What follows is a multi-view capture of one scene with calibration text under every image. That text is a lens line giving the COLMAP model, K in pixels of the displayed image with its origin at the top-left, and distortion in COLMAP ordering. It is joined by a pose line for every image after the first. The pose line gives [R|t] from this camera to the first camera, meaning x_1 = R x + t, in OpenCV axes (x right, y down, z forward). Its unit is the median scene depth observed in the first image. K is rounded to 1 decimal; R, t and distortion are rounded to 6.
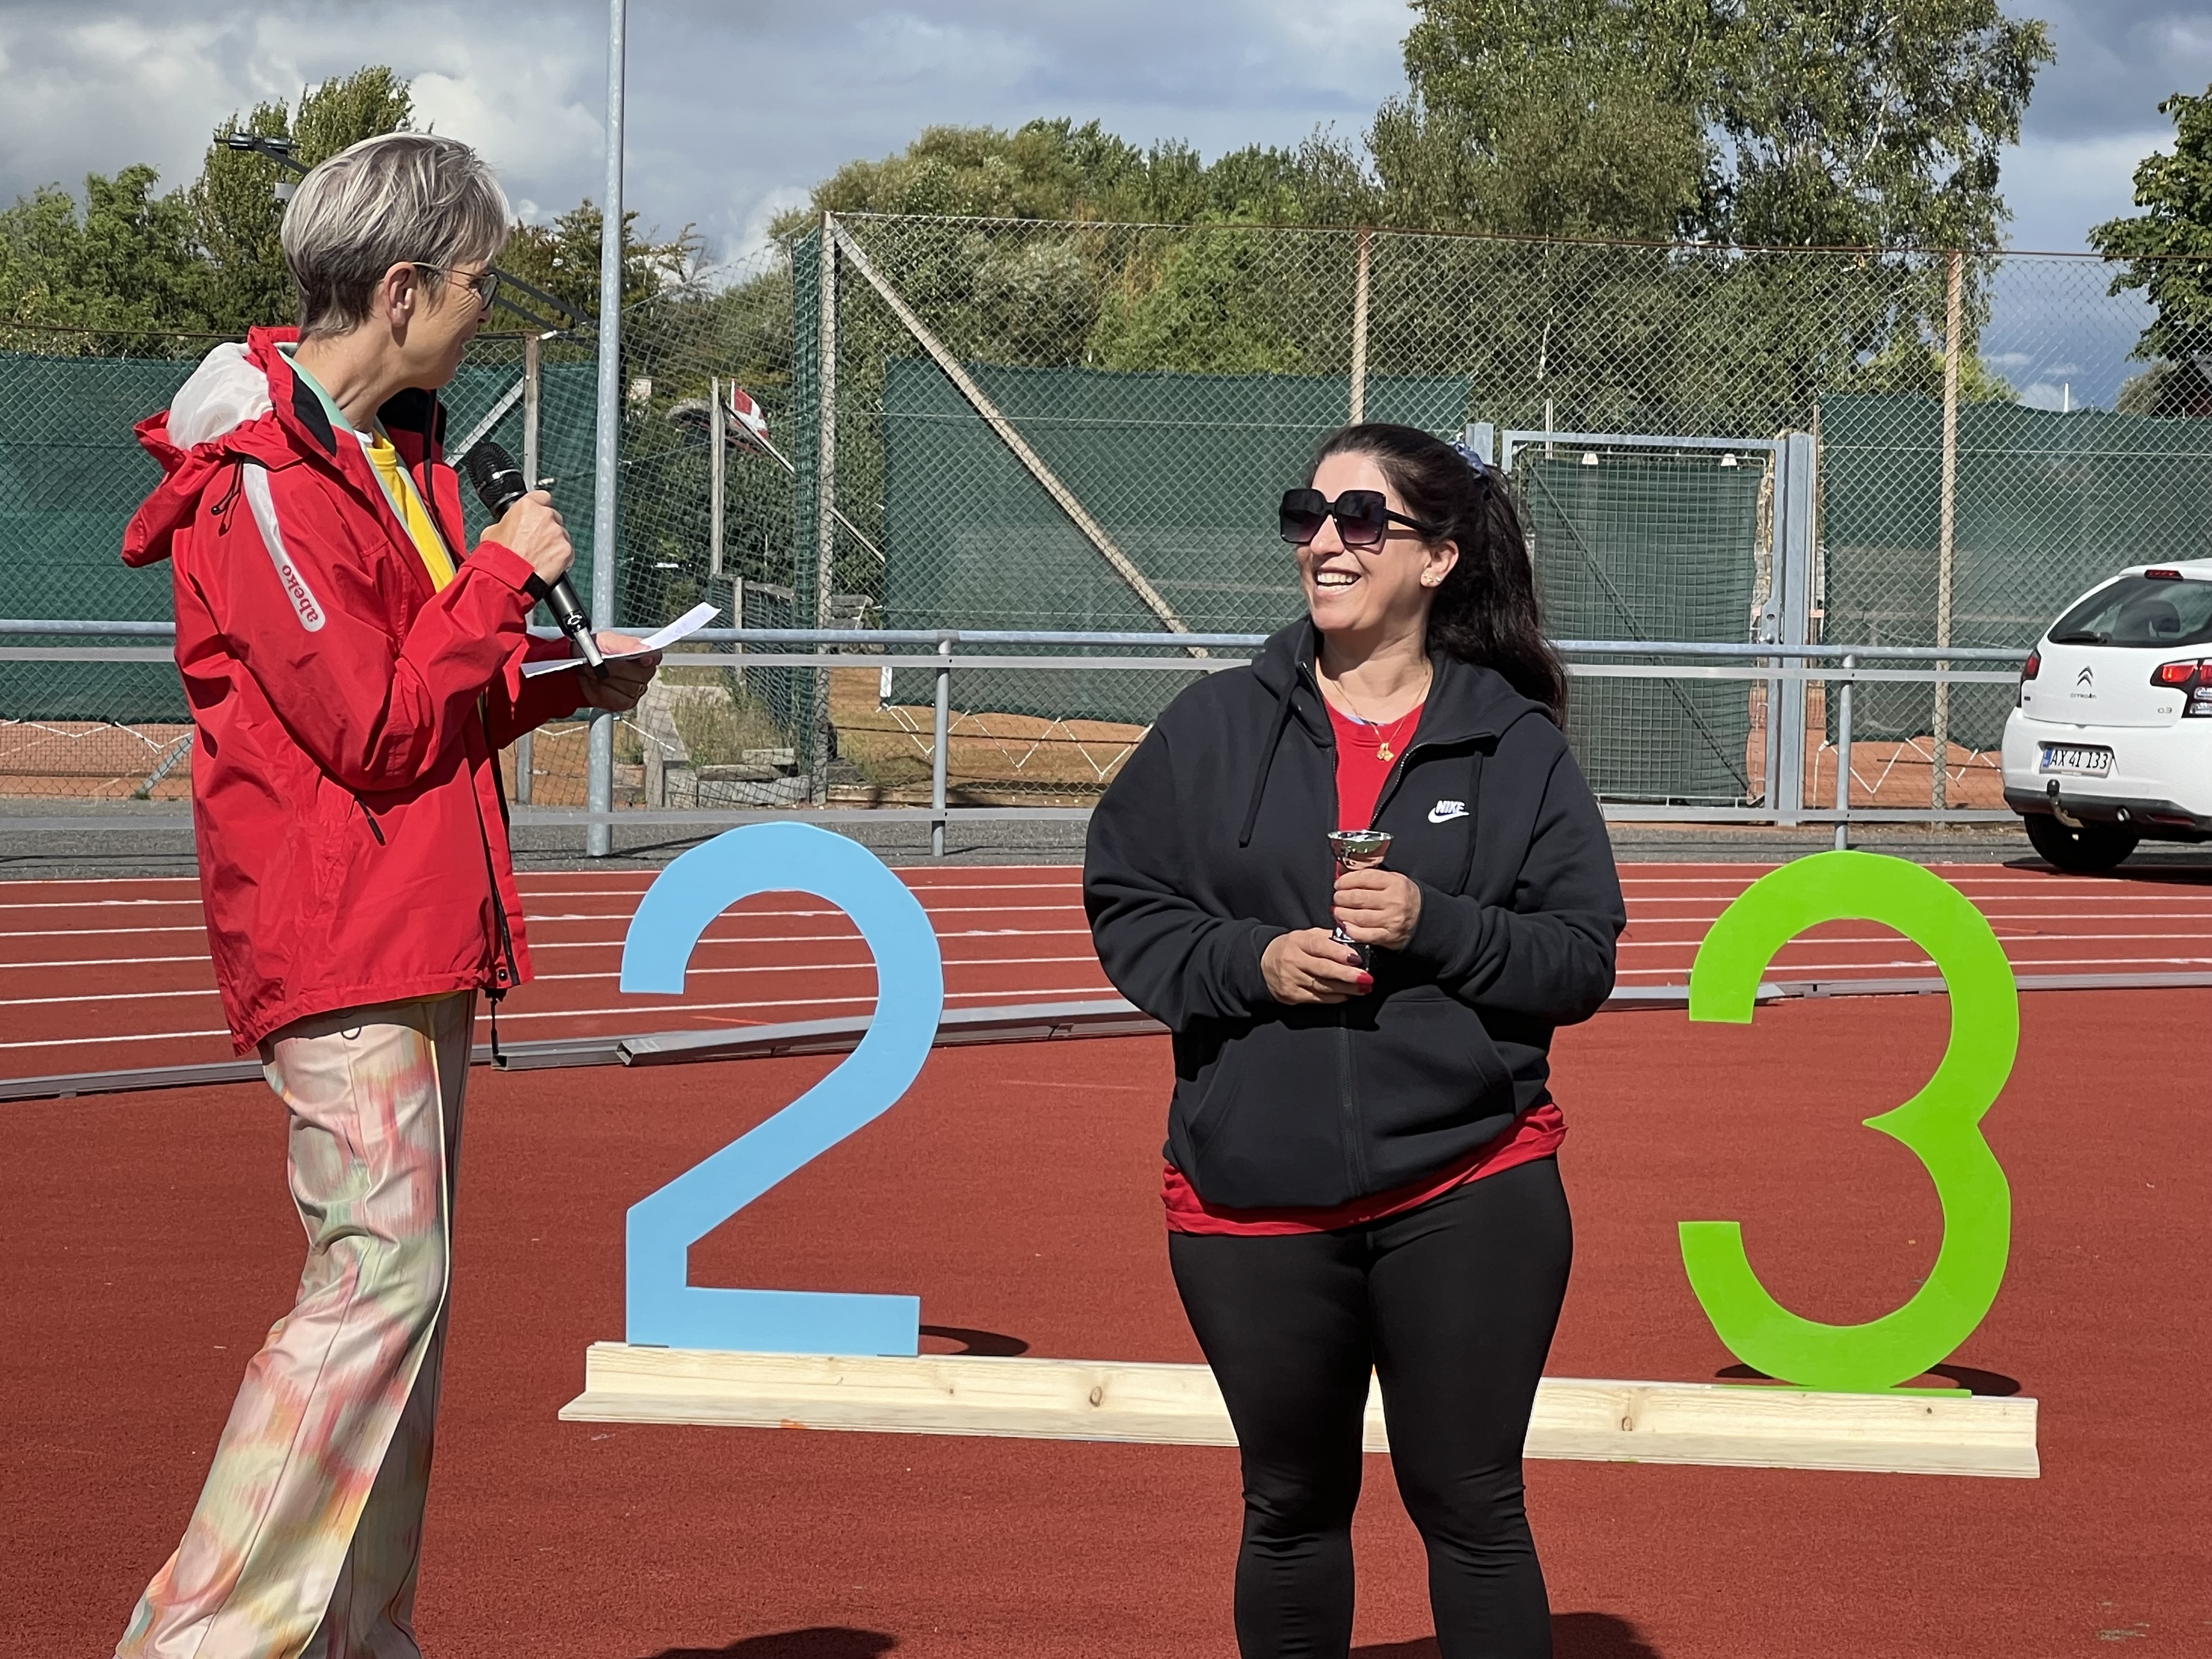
lens RADIAL K [[6820.5, 0, 1106.0], [0, 6820.5, 829.5], [0, 0, 1]] dist [-0.629294, 0.065165]
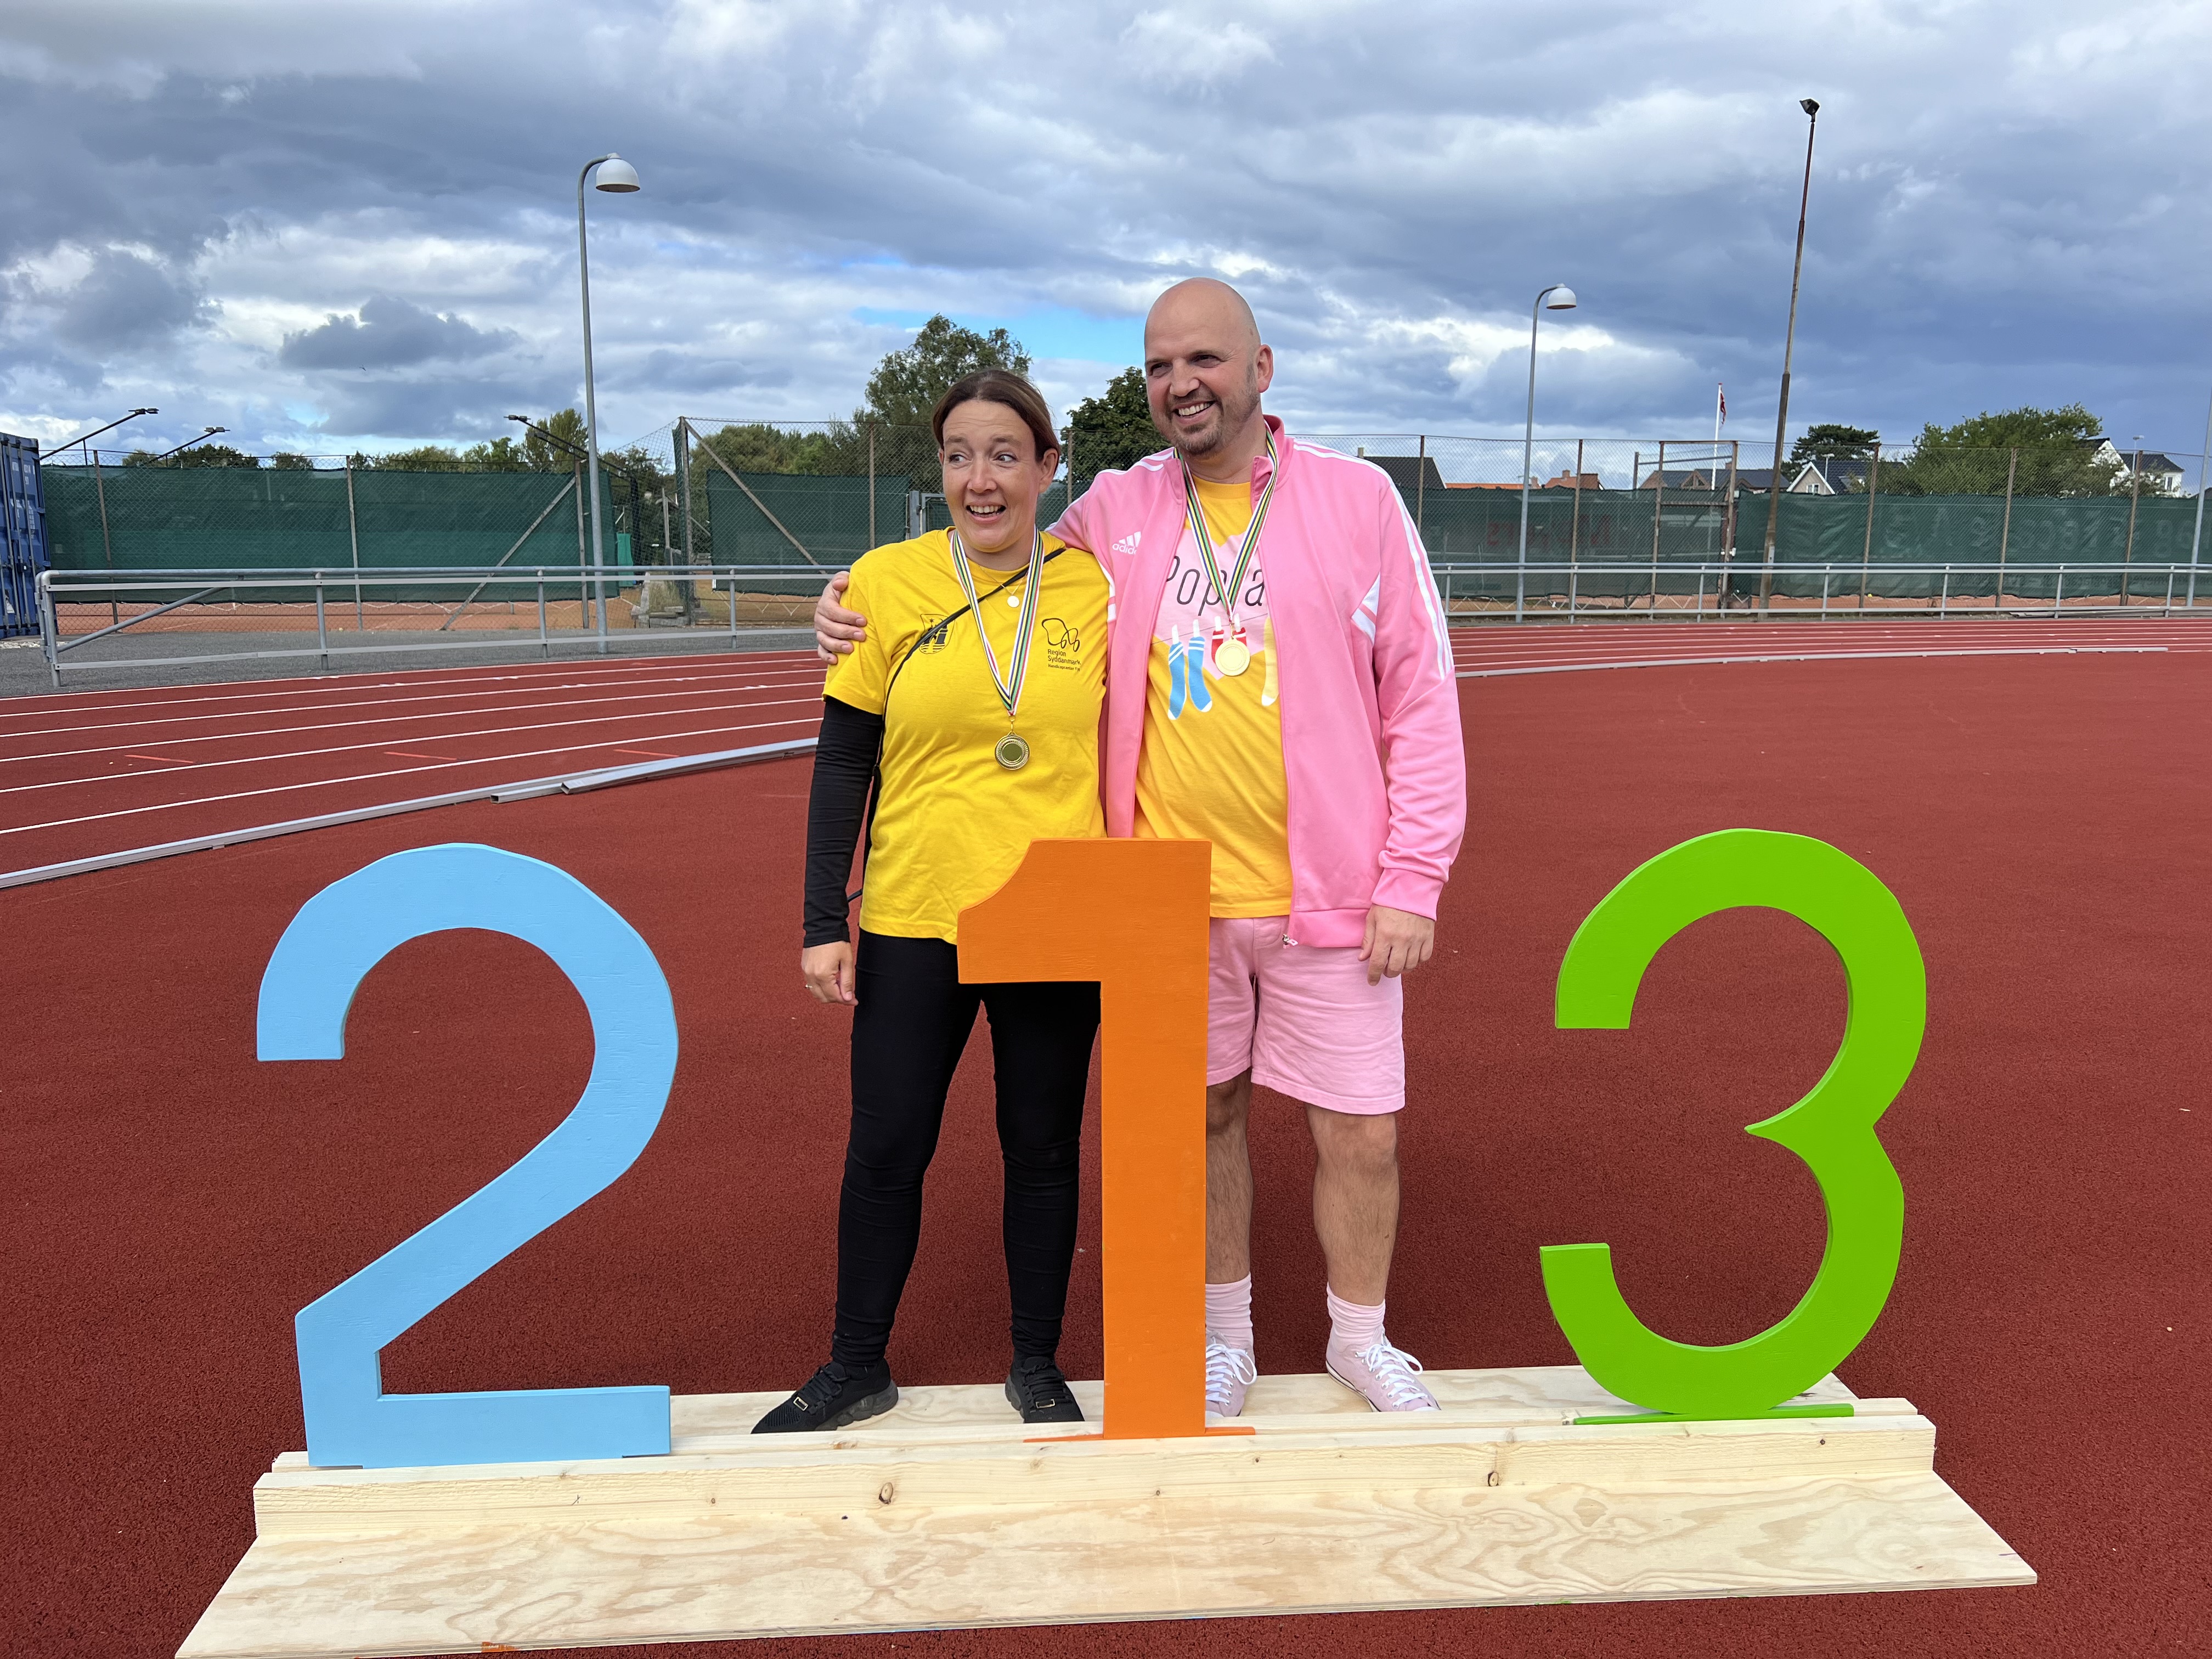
lens RADIAL K [[1679.4, 0, 1106.0], [0, 1679.4, 829.5], [0, 0, 1]] dist [0.003929, 0.001148]
pose [[0.982177, -0.046338, 0.182159, -0.008858], [0.022323, 0.991033, 0.131740, -0.026257], [-0.186630, -0.125326, 0.974404, 0.791134]]
